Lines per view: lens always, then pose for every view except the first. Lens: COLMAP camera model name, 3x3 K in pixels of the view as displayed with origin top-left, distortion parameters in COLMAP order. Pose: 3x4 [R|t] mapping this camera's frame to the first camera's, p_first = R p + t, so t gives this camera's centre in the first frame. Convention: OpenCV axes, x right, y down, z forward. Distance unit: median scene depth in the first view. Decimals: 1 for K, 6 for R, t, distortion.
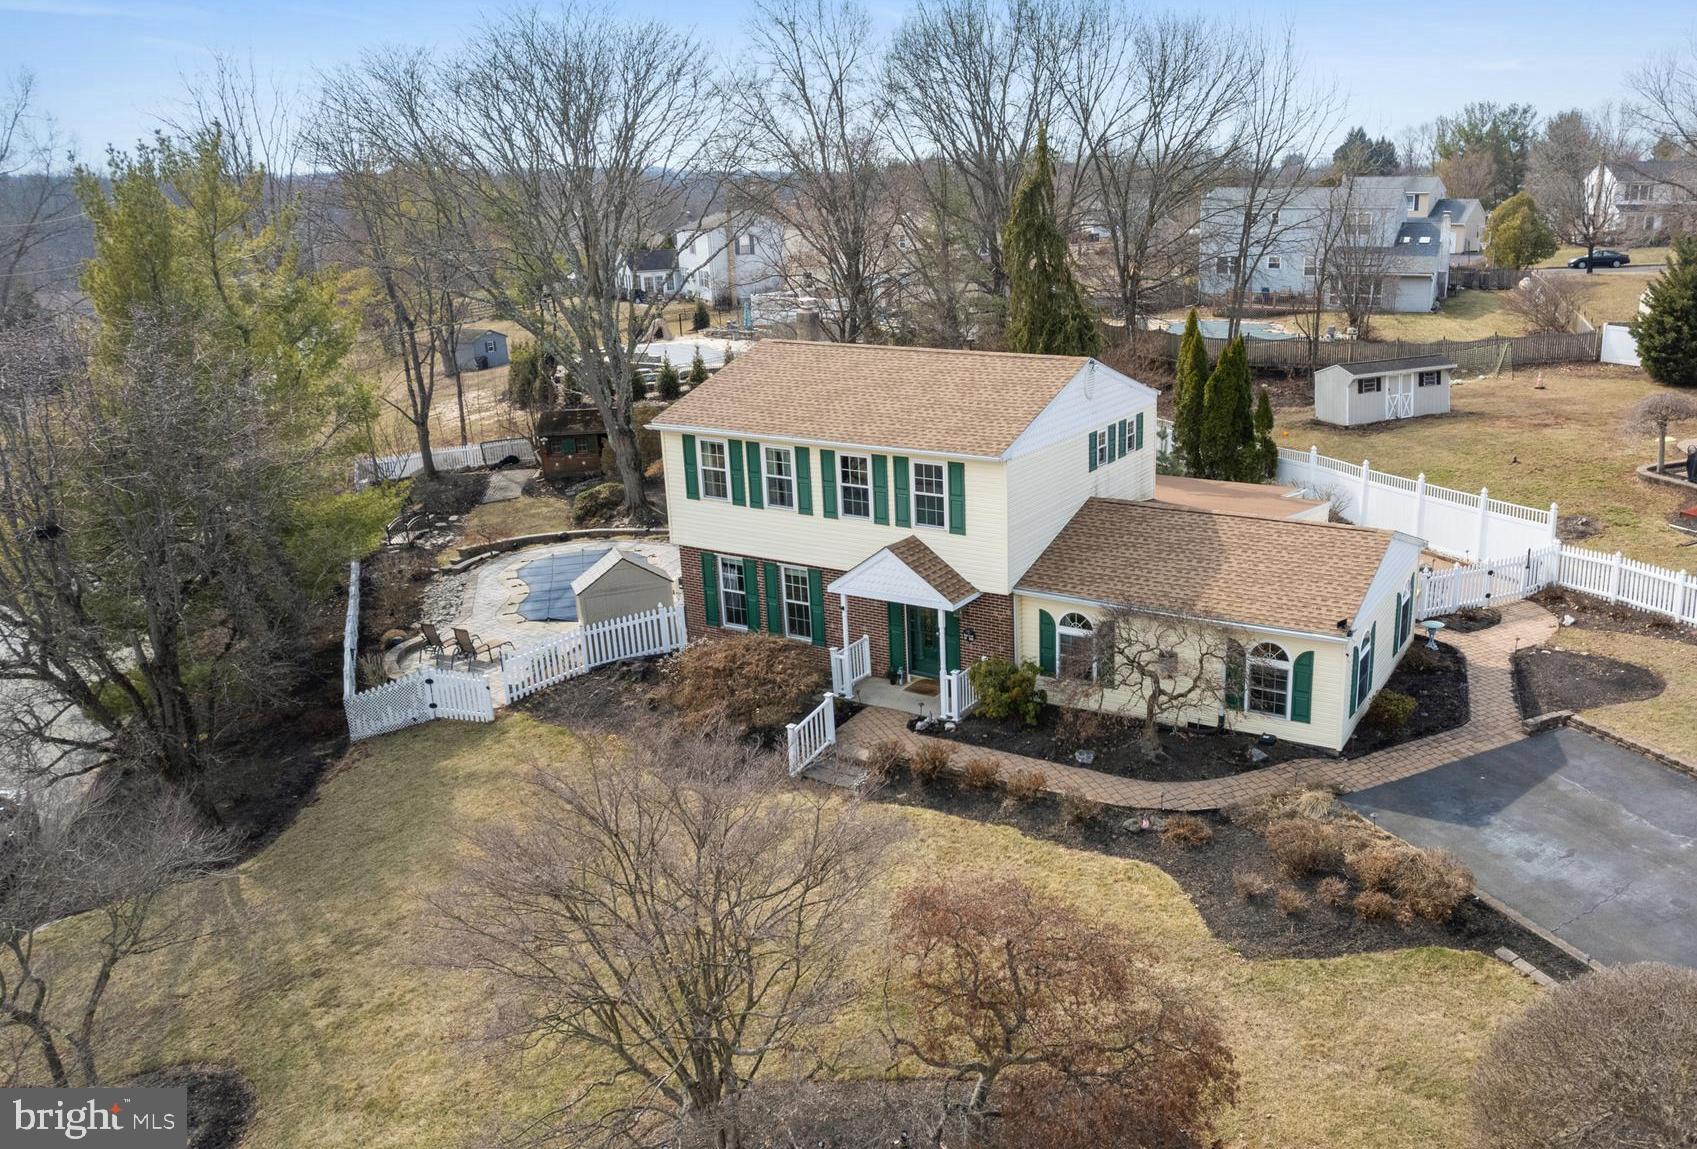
lens RADIAL K [[1304.3, 0, 1024.0], [0, 1304.3, 568.8], [0, 0, 1]] dist [-0.047068, -0.003015]
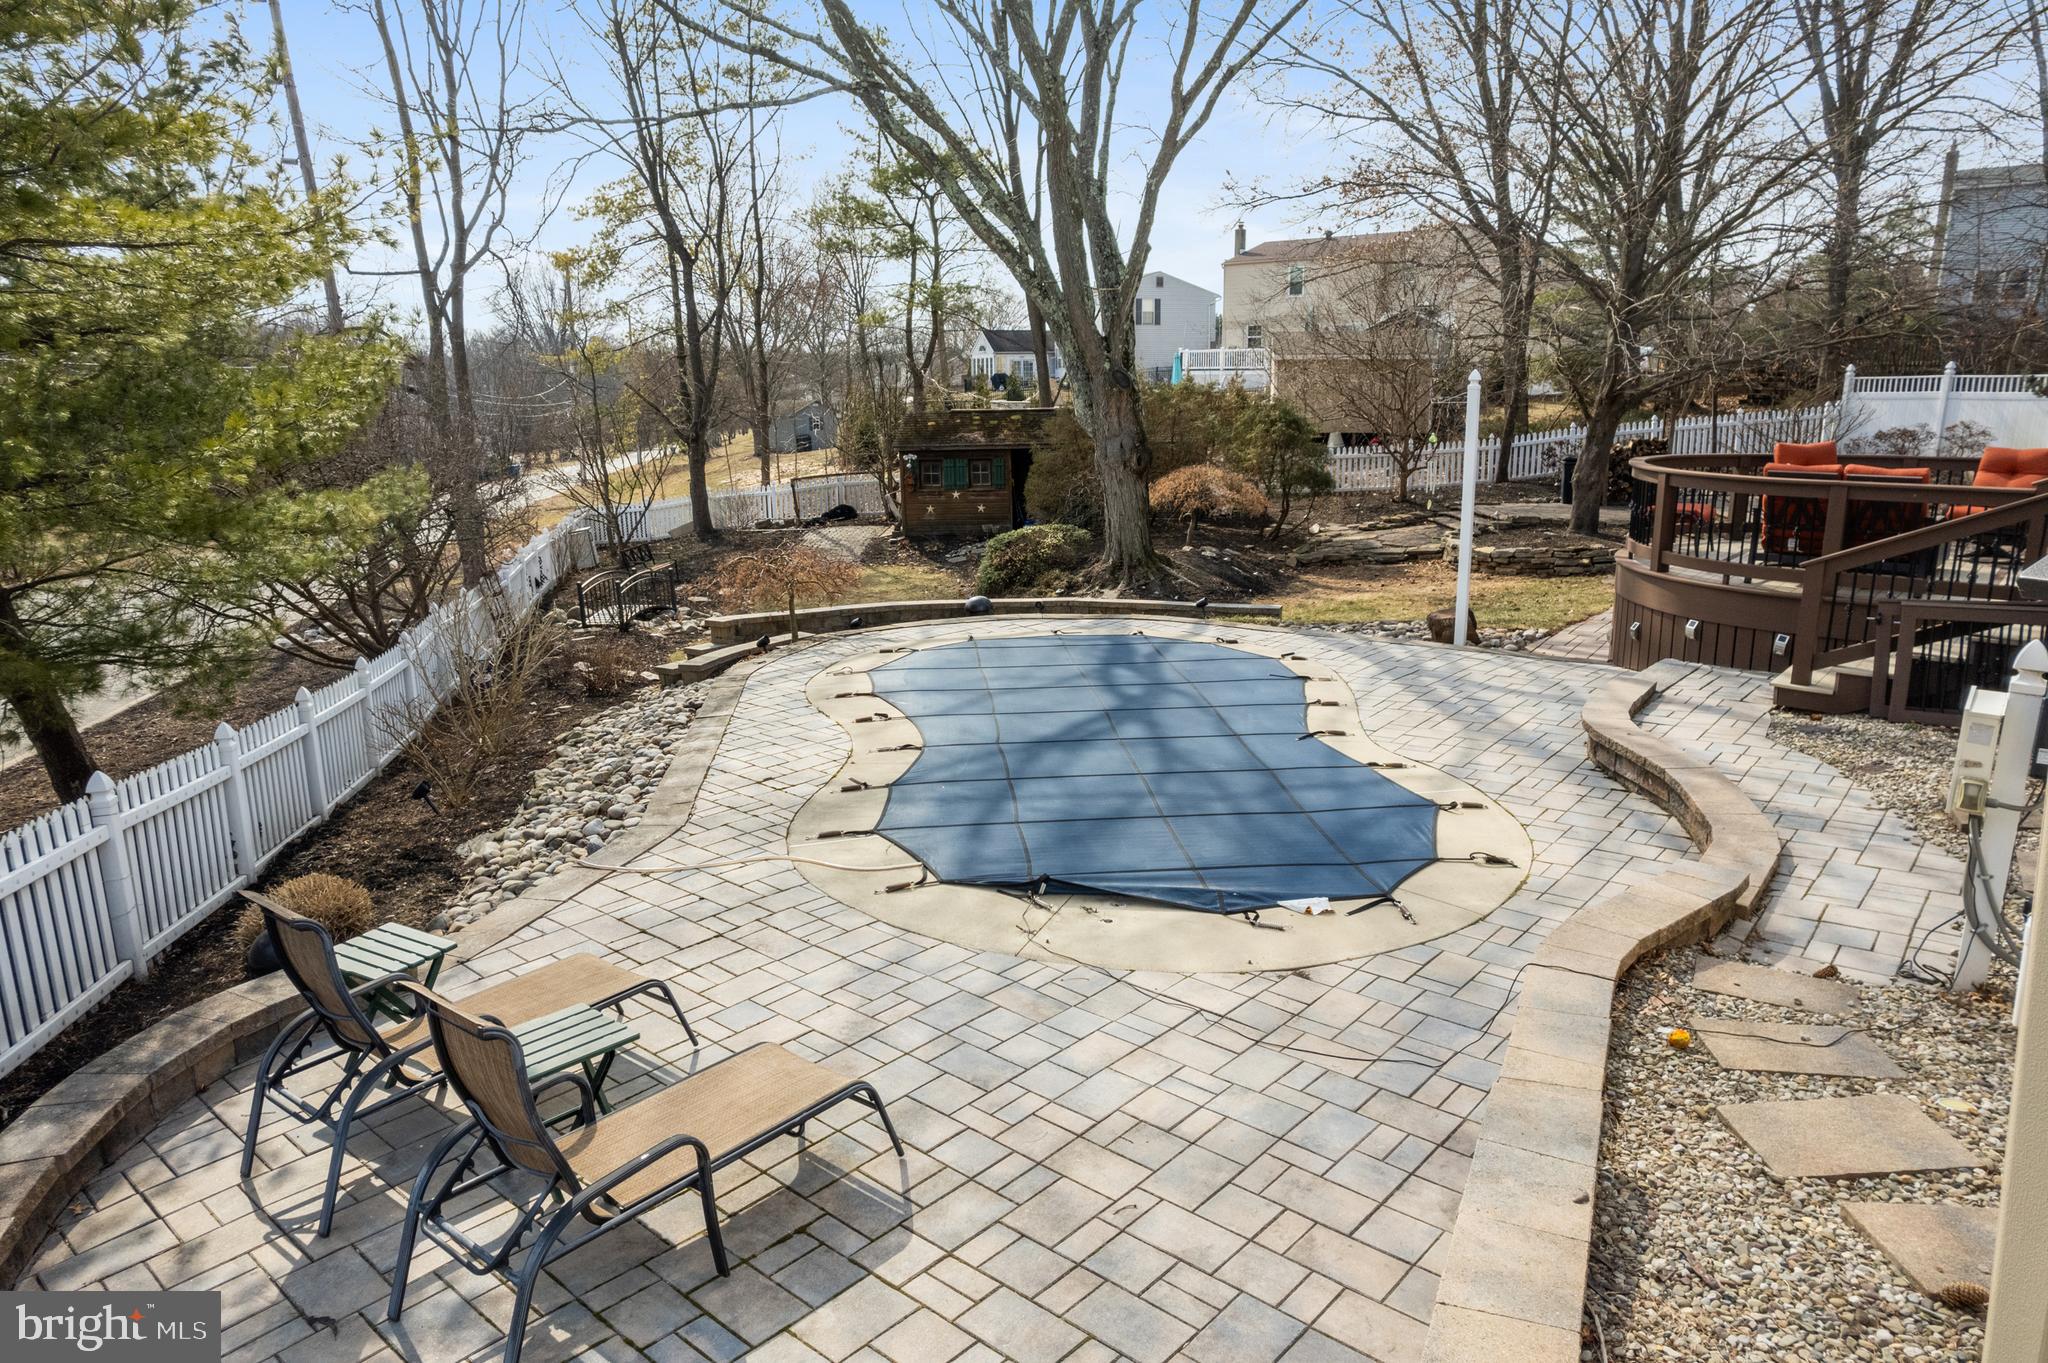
lens RADIAL K [[1311.9, 0, 1024.0], [0, 1311.9, 681.5], [0, 0, 1]] dist [-0.072092, 0.058955]
pose [[0.974166, 0.052572, -0.219629, -0.423303], [-0.065844, 0.996392, -0.053548, 0.024976], [0.216021, 0.066626, 0.974113, 1.040445]]
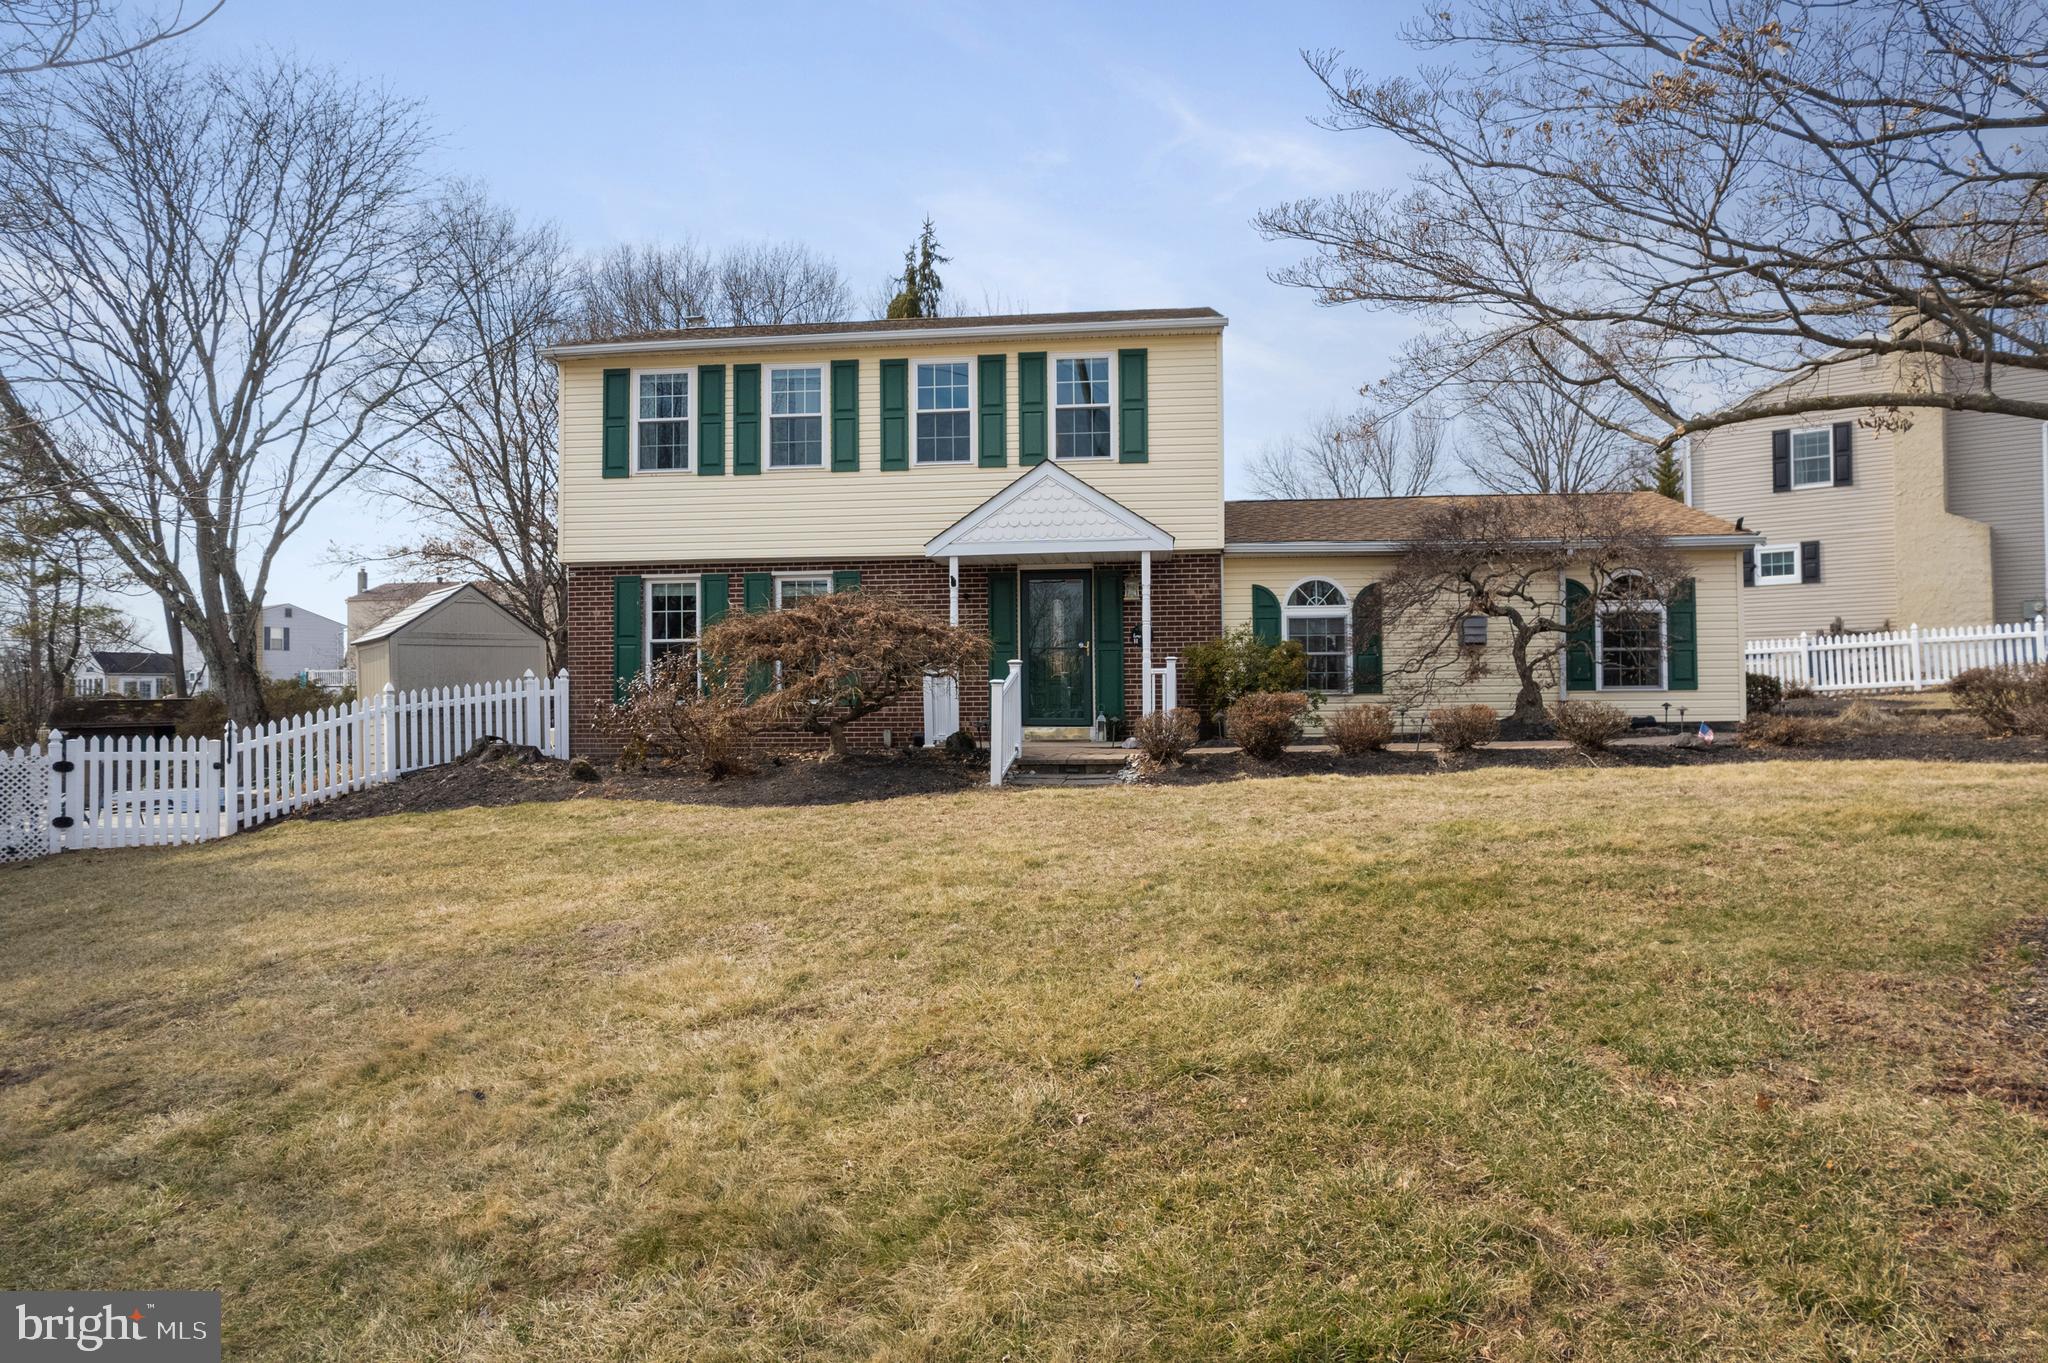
lens RADIAL K [[1311.0, 0, 1024.0], [0, 1311.0, 681.5], [0, 0, 1]] dist [-0.078578, 0.069424]
pose [[0.926356, 0.009119, 0.376538, -0.323864], [0.108057, 0.951248, -0.288878, 0.241754], [-0.360815, 0.308292, 0.880210, 0.465178]]
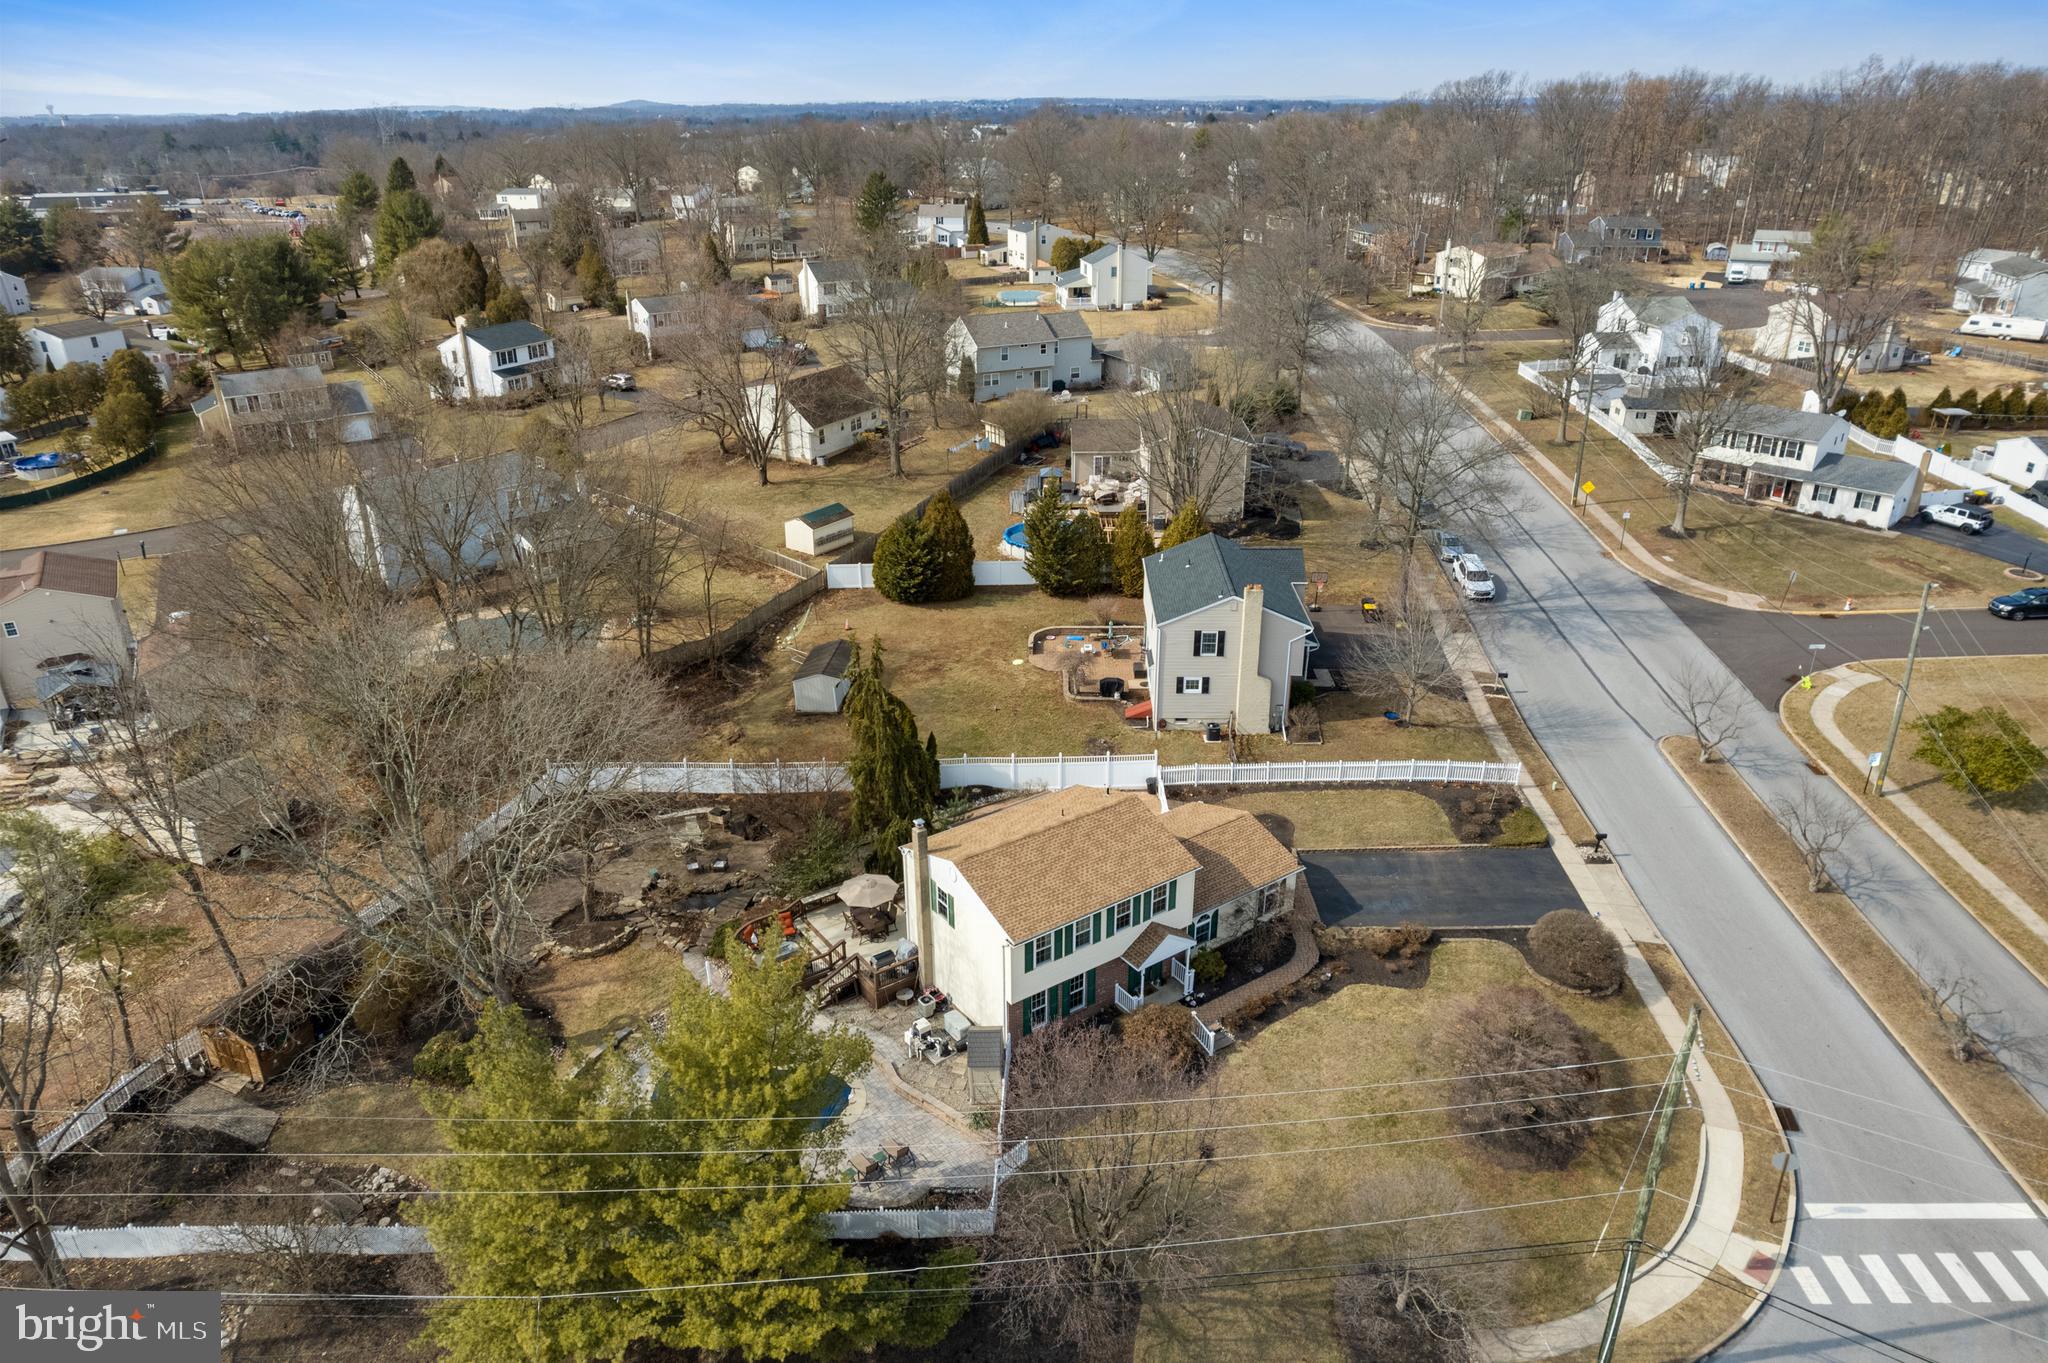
lens RADIAL K [[1302.1, 0, 1024.0], [0, 1302.1, 681.5], [0, 0, 1]] dist [-0.073842, 0.072007]
pose [[0.452749, -0.354143, 0.818291, -1.555688], [0.257689, 0.930547, 0.260150, -0.870459], [-0.853589, 0.093082, 0.512563, 0.144590]]
